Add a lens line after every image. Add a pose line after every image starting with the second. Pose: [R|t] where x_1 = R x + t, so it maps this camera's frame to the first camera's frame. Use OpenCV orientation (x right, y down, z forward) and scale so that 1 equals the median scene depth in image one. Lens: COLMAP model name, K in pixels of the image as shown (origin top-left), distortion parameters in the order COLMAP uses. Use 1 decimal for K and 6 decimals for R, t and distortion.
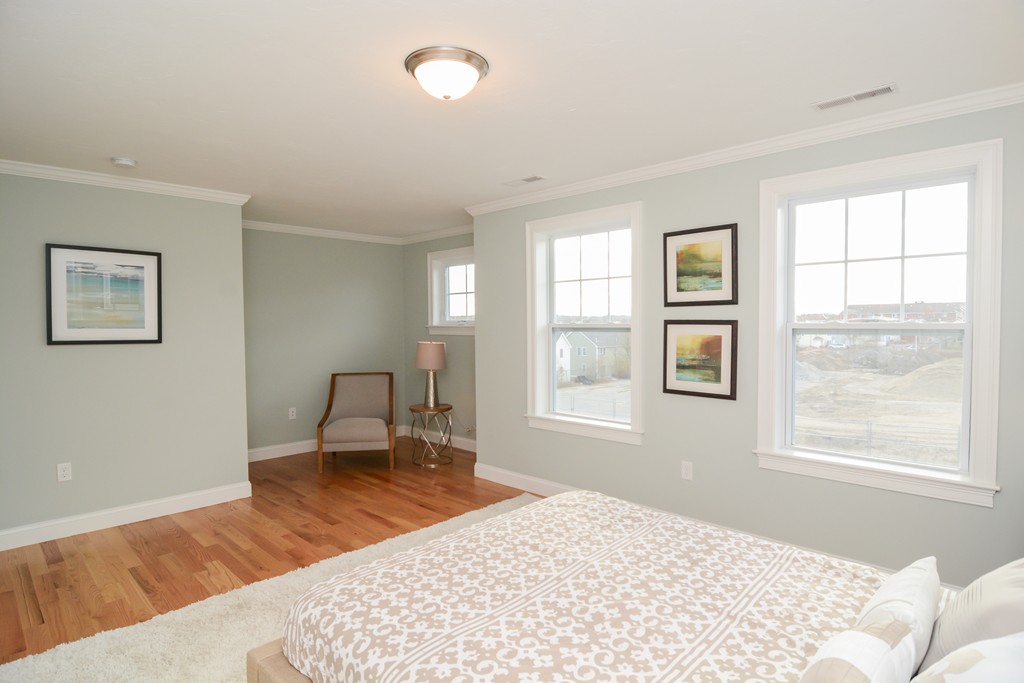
lens RADIAL K [[548.6, 0, 508.8], [0, 548.6, 342.0], [0, 0, 1]] dist [-0.012835, -0.000800]
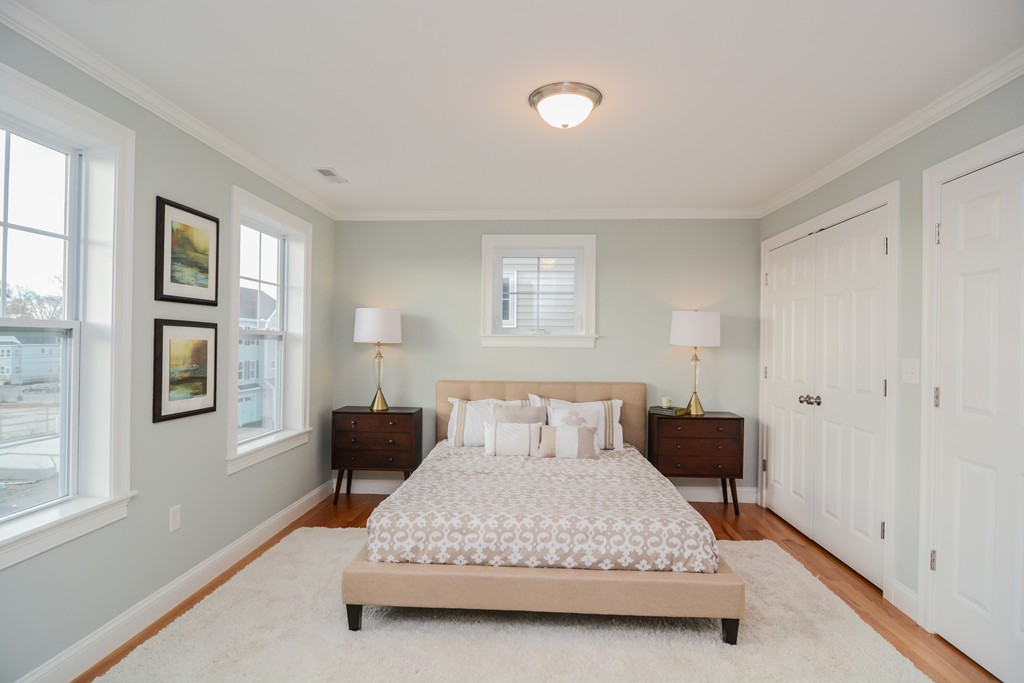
lens RADIAL K [[548.6, 0, 508.8], [0, 548.6, 342.0], [0, 0, 1]] dist [-0.012835, -0.000800]
pose [[-0.660892, 0.001817, 0.750479, -0.564872], [0.022929, 0.999579, 0.017772, -0.013176], [-0.750130, 0.028953, -0.660656, 1.175682]]
